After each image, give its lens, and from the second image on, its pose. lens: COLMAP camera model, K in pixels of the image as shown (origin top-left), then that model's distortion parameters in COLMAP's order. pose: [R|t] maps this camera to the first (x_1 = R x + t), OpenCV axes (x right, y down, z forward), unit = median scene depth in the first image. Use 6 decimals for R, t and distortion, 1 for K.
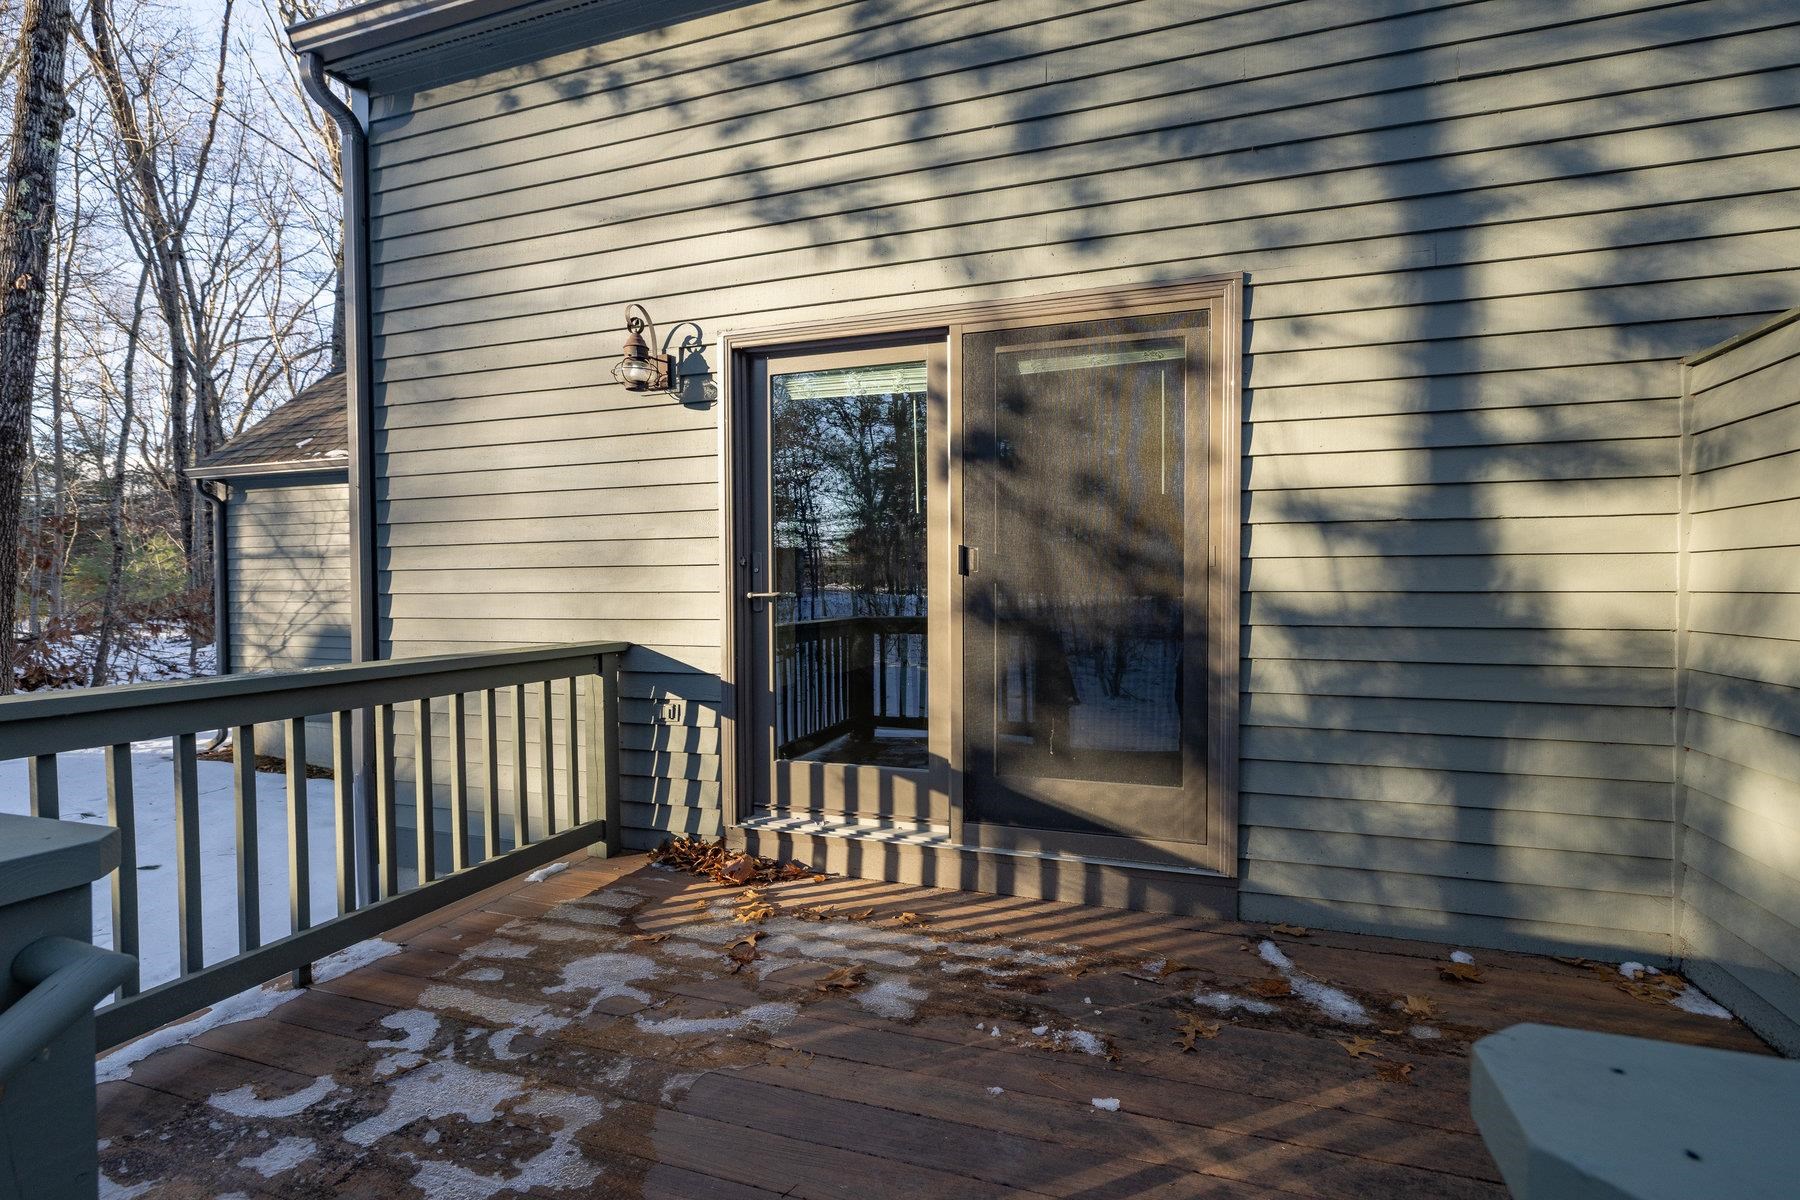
lens RADIAL K [[778.8, 0, 898.0], [0, 778.8, 605.8], [0, 0, 1]] dist [-0.004664, 0.000327]
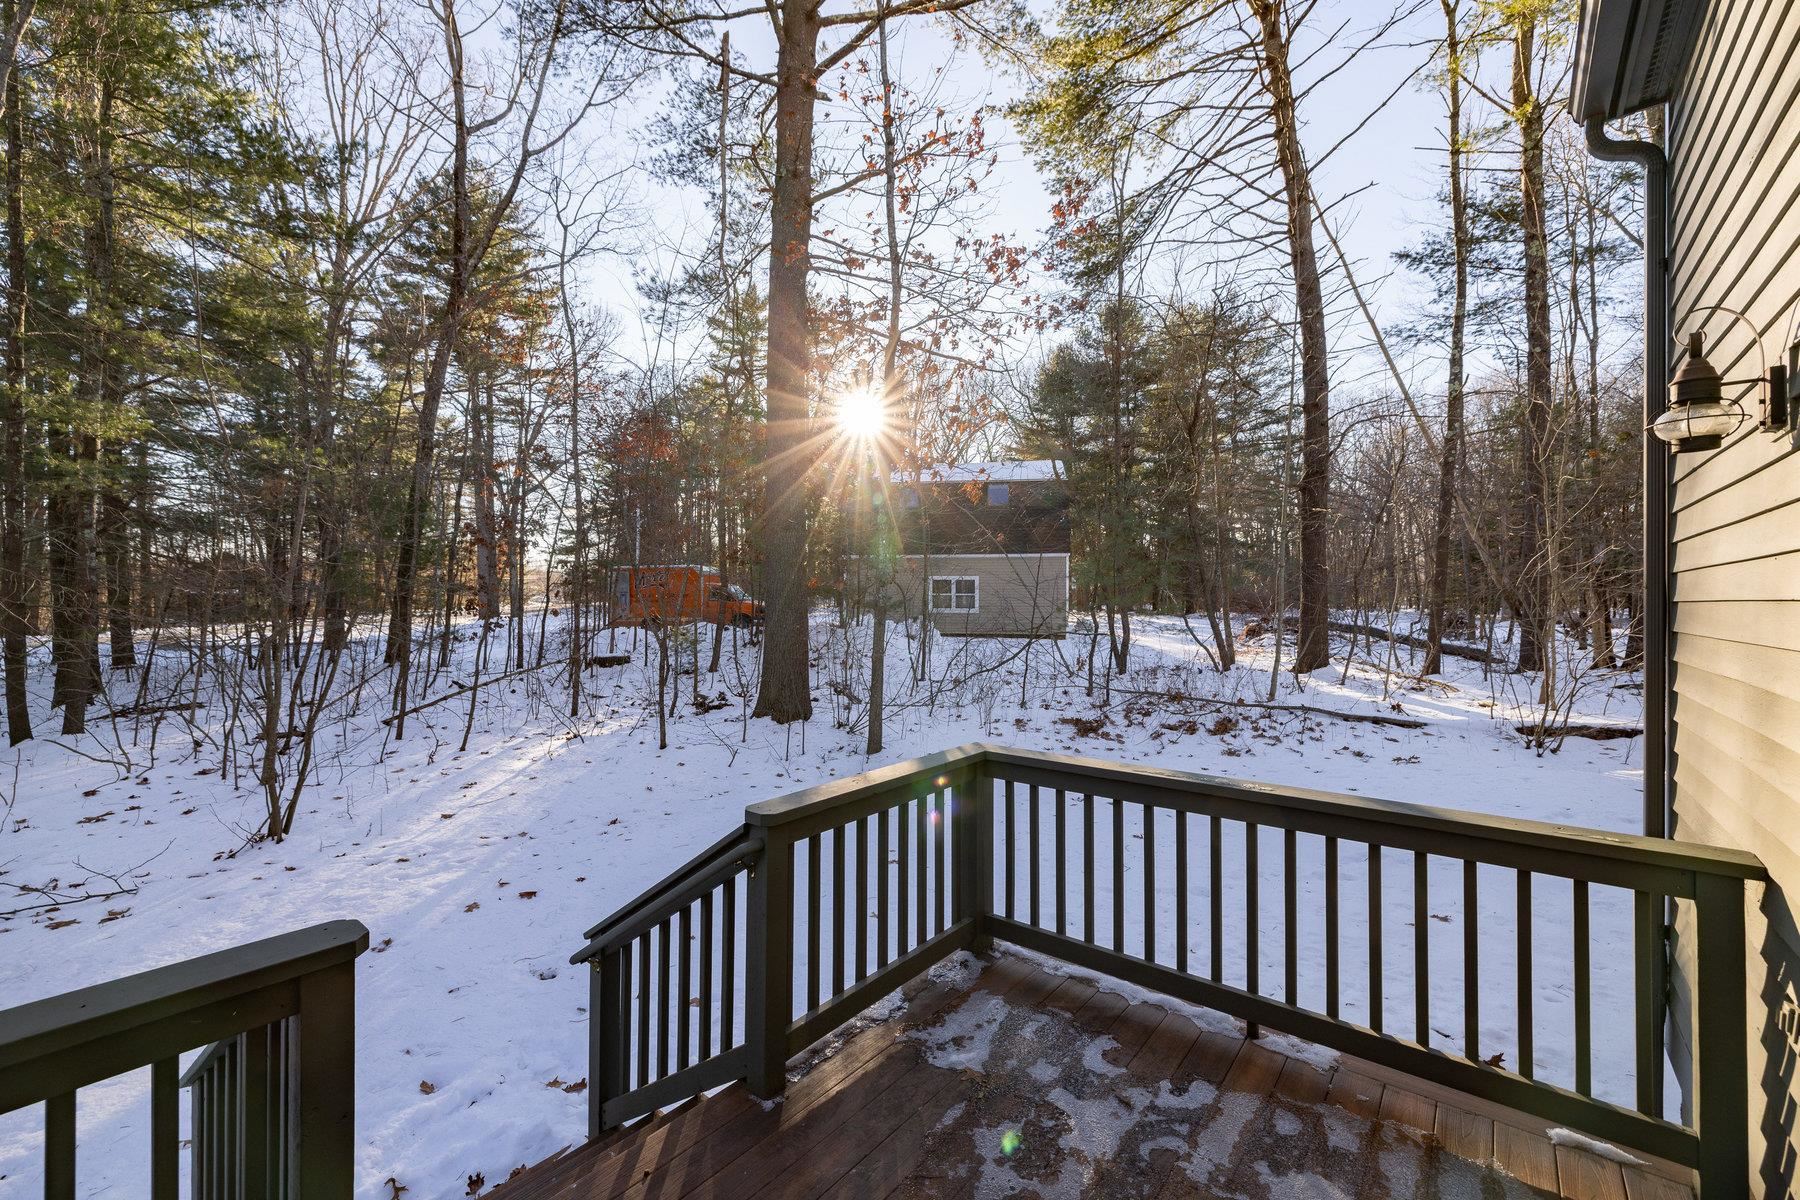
lens RADIAL K [[778.8, 0, 899.0], [0, 778.8, 600.4], [0, 0, 1]] dist [-0.004664, 0.000327]
pose [[-0.351173, -0.023556, -0.936014, 0.450657], [-0.020970, 0.999631, -0.017290, -0.136201], [0.936076, 0.013557, -0.351537, 0.624837]]
